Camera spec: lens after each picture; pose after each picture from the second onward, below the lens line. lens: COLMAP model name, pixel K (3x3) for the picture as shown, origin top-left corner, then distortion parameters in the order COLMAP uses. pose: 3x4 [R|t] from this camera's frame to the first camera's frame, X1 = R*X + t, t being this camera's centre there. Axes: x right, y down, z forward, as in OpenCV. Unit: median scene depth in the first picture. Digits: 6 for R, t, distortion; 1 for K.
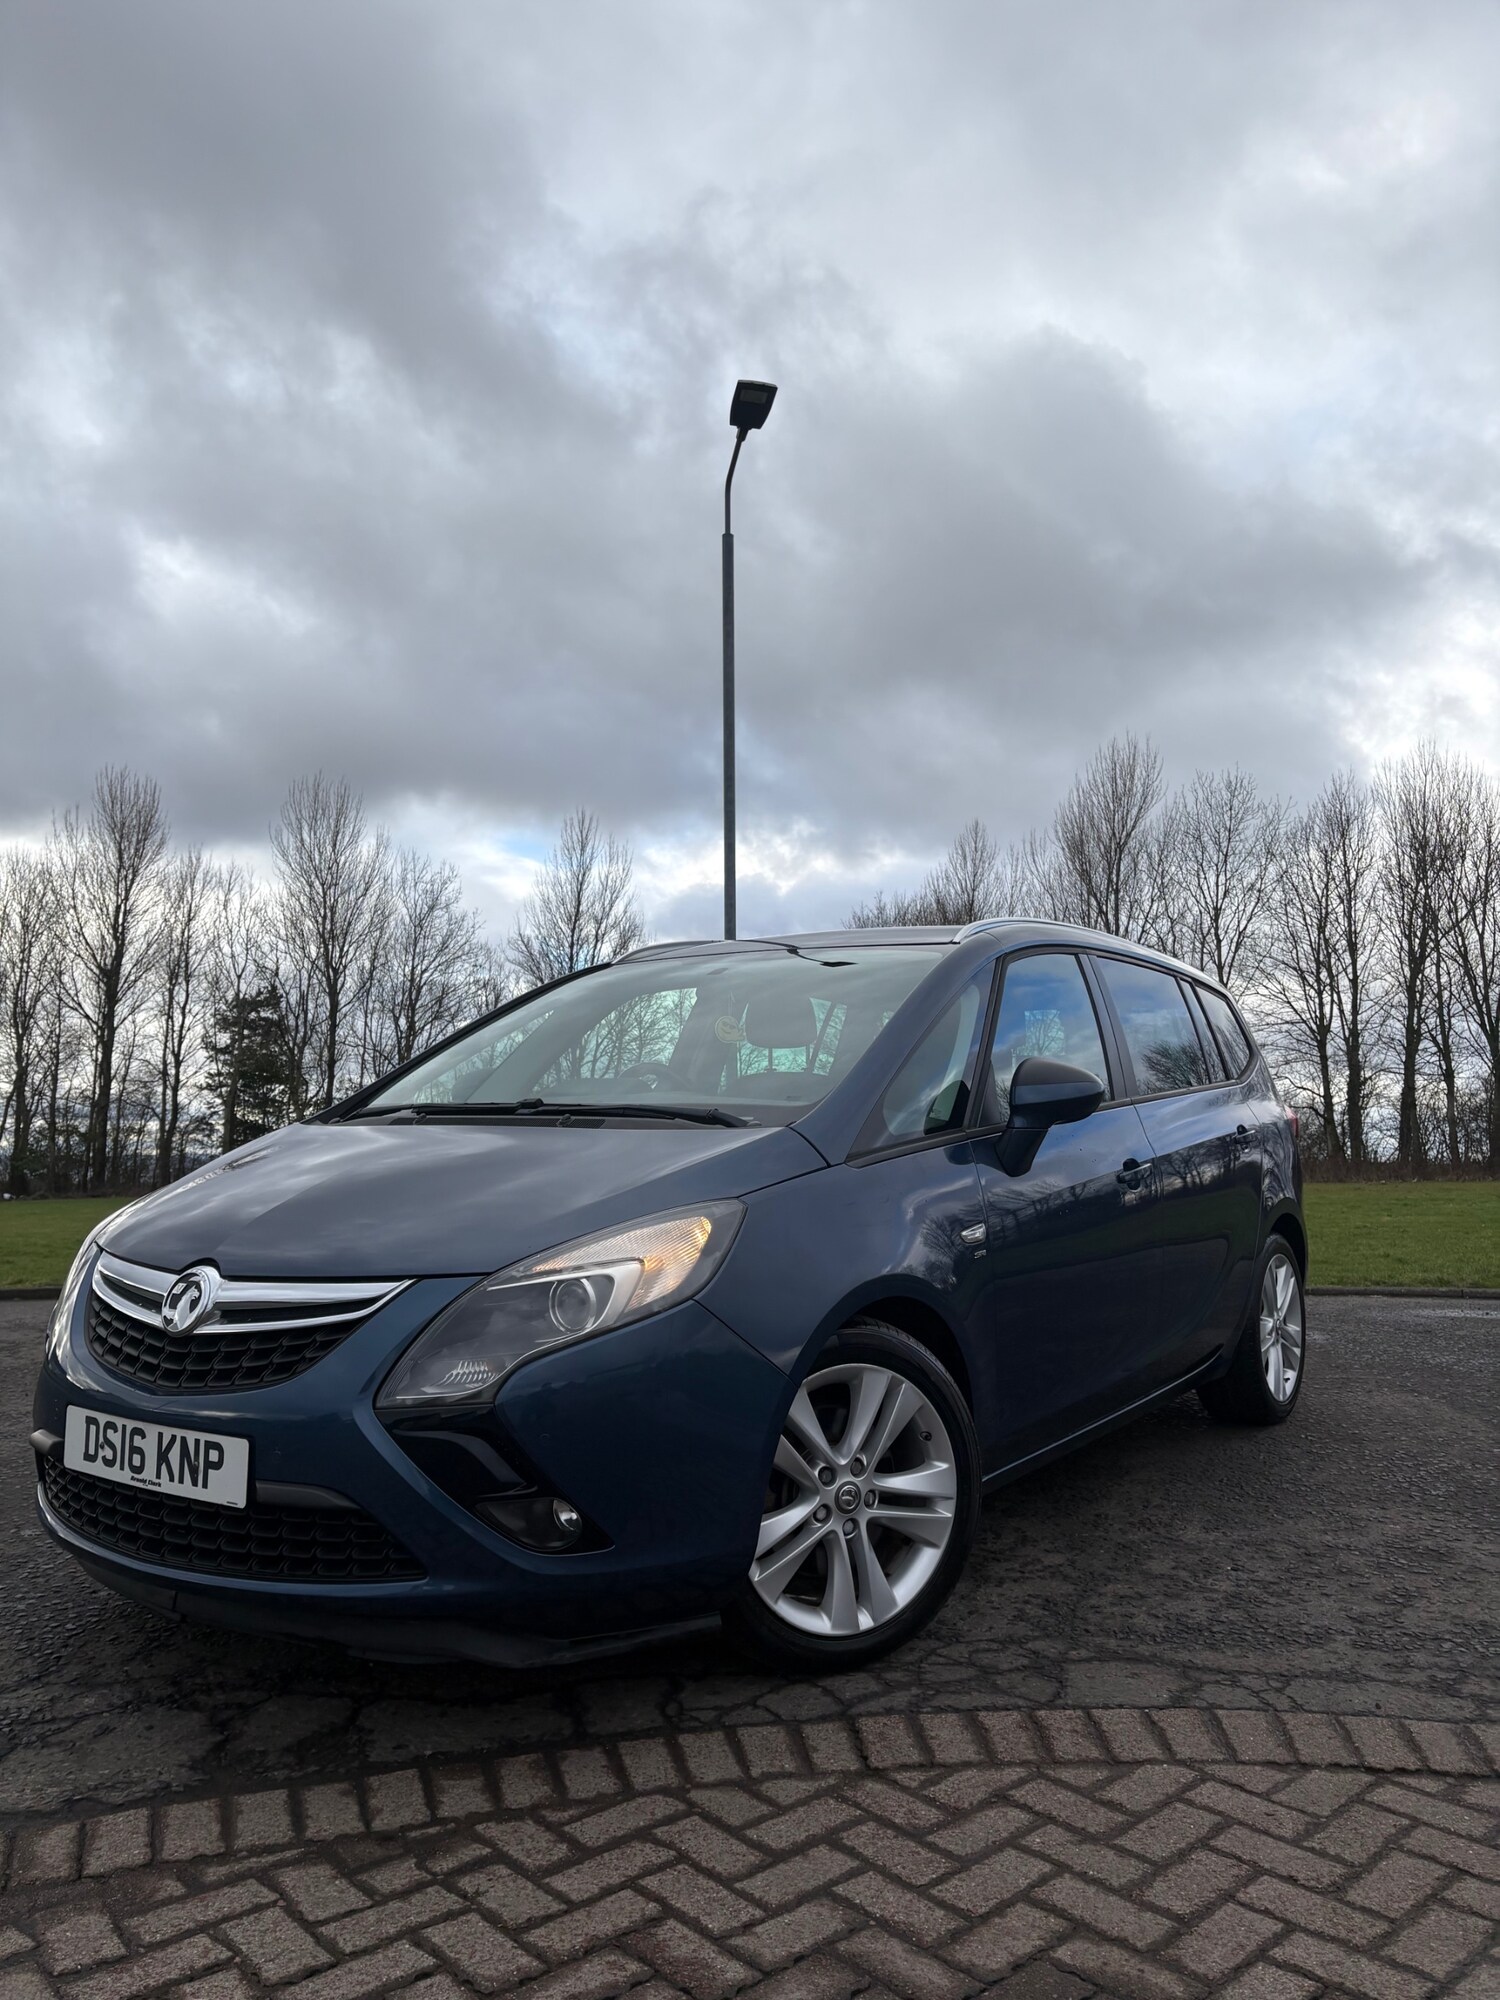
lens RADIAL K [[1495.7, 0, 763.4], [0, 1495.7, 1004.5], [0, 0, 1]] dist [0.066148, -0.069117]
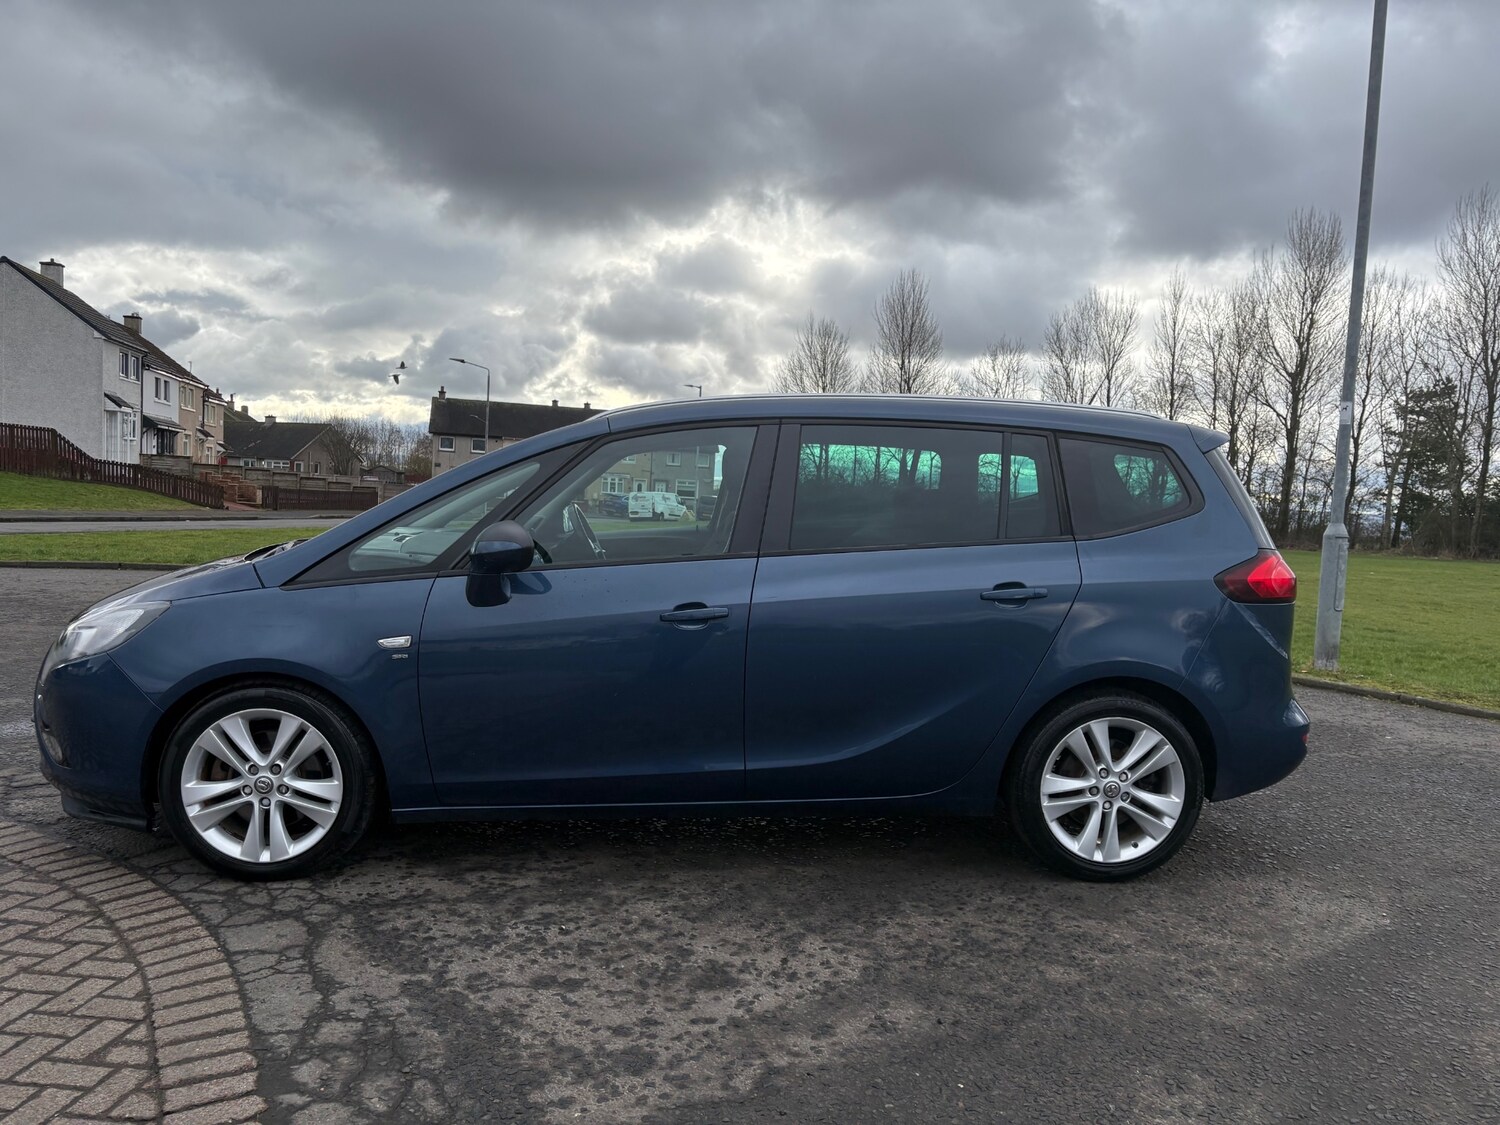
lens RADIAL K [[1121.8, 0, 765.0], [0, 1121.8, 552.0], [0, 0, 1]] dist [0.066148, -0.069117]
pose [[0.623565, 0.074451, -0.778218, 1.496463], [0.031532, 0.992250, 0.120193, -0.067487], [0.781135, -0.099487, 0.616385, 0.753823]]
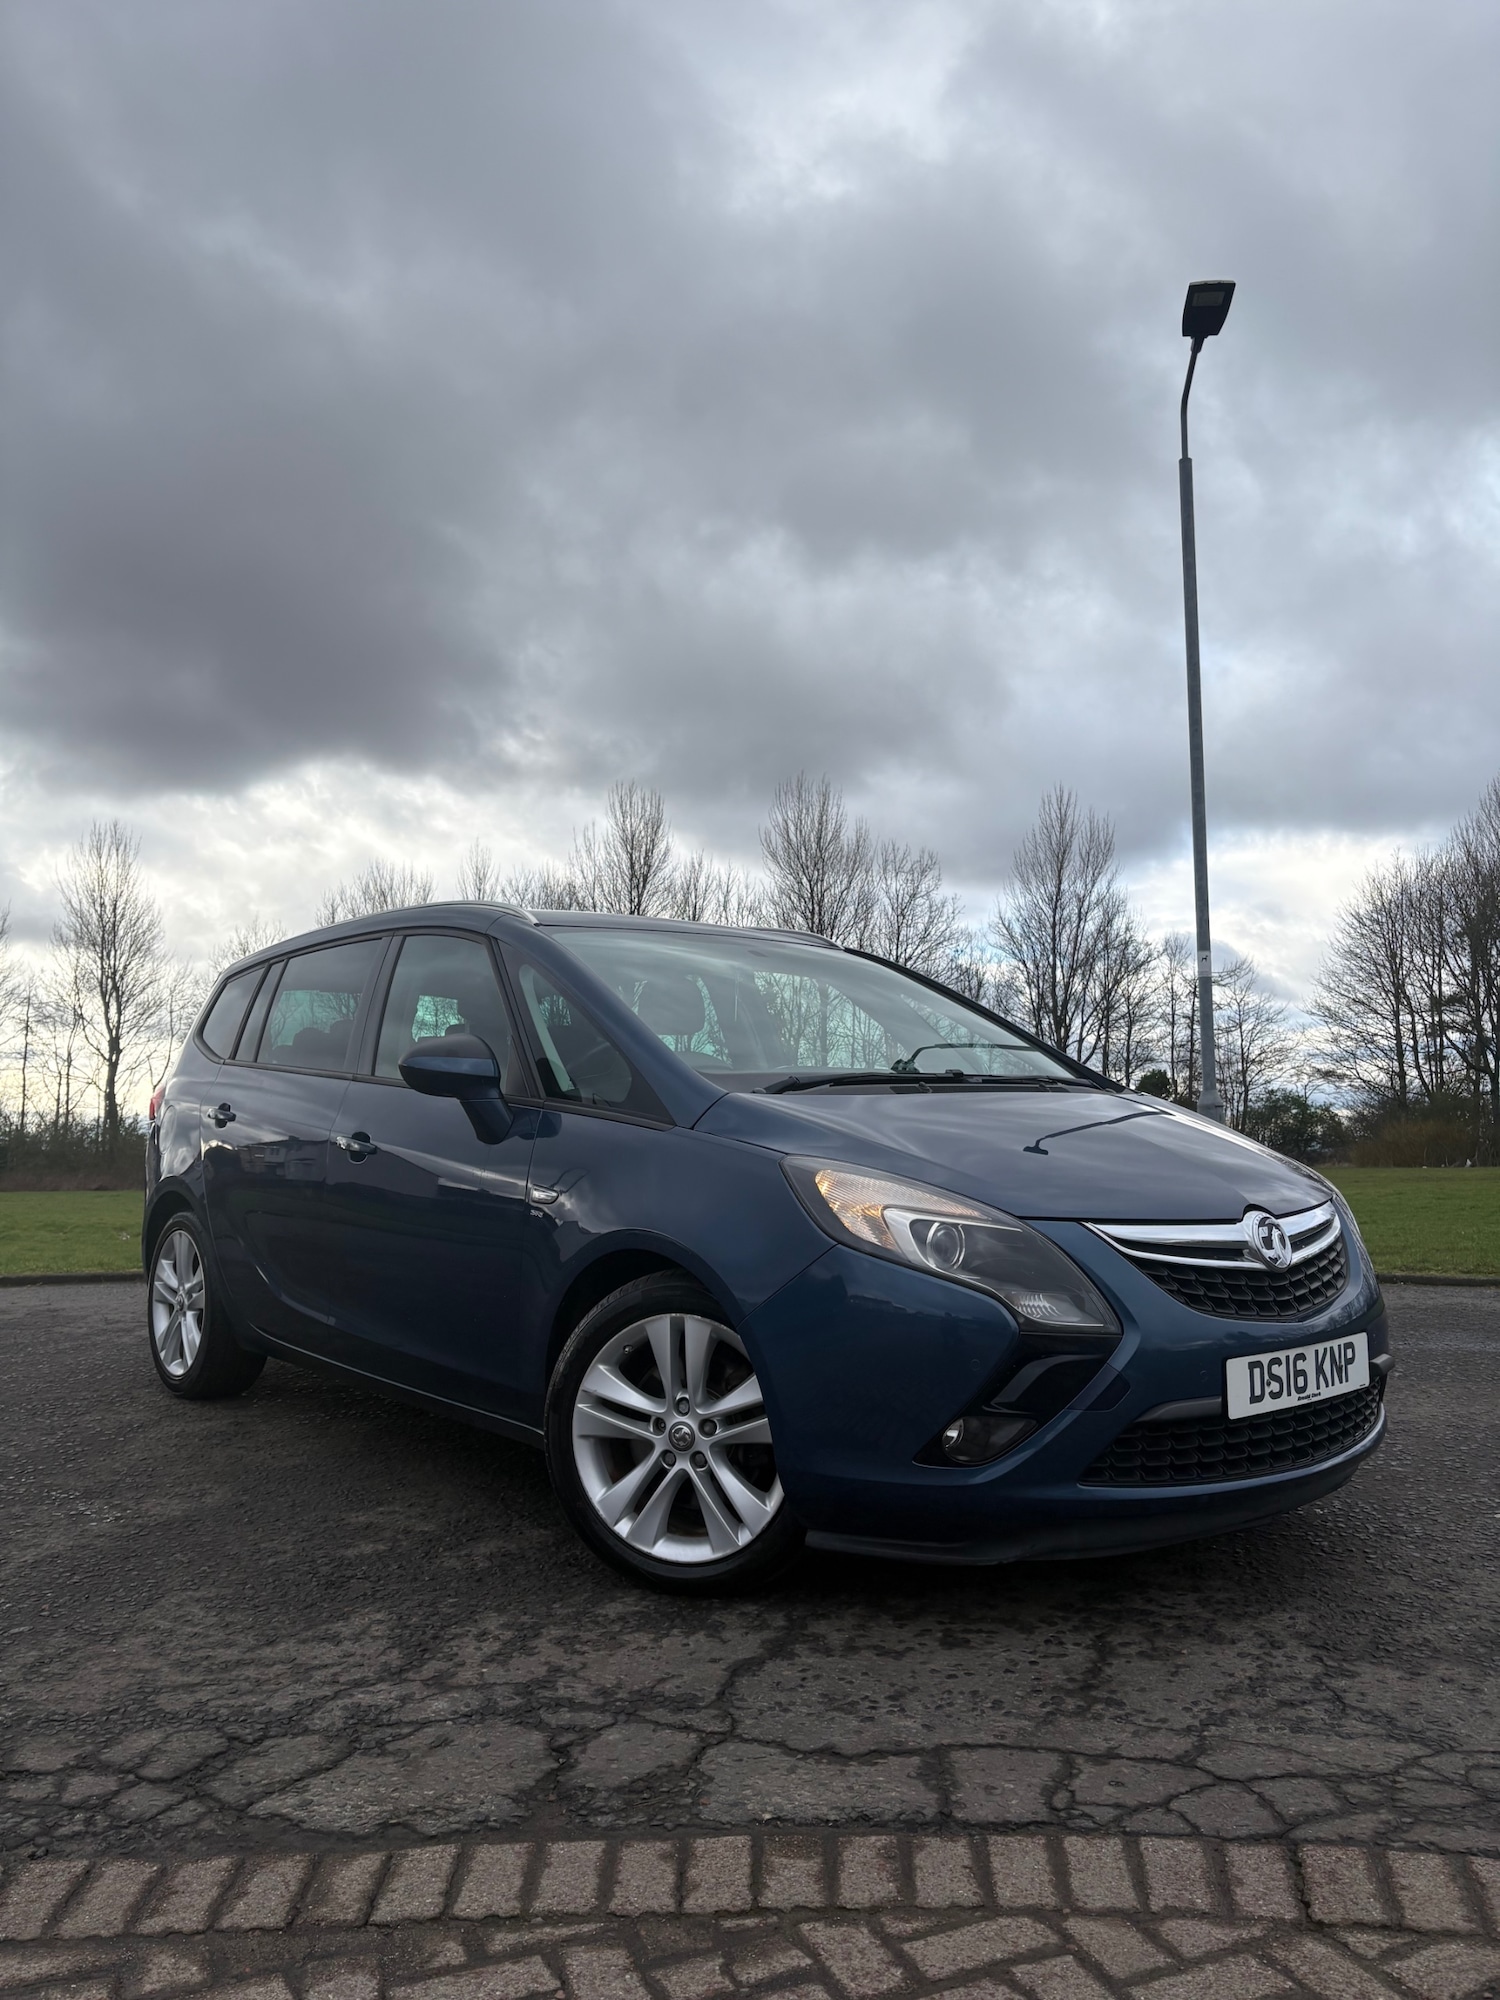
lens RADIAL K [[1495.7, 0, 765.4], [0, 1495.7, 1009.8], [0, 0, 1]] dist [0.066148, -0.069117]
pose [[0.947818, -0.035293, -0.316852, 0.063391], [0.039566, 0.999192, 0.007061, 0.028884], [0.316346, -0.019229, 0.948449, 0.184165]]
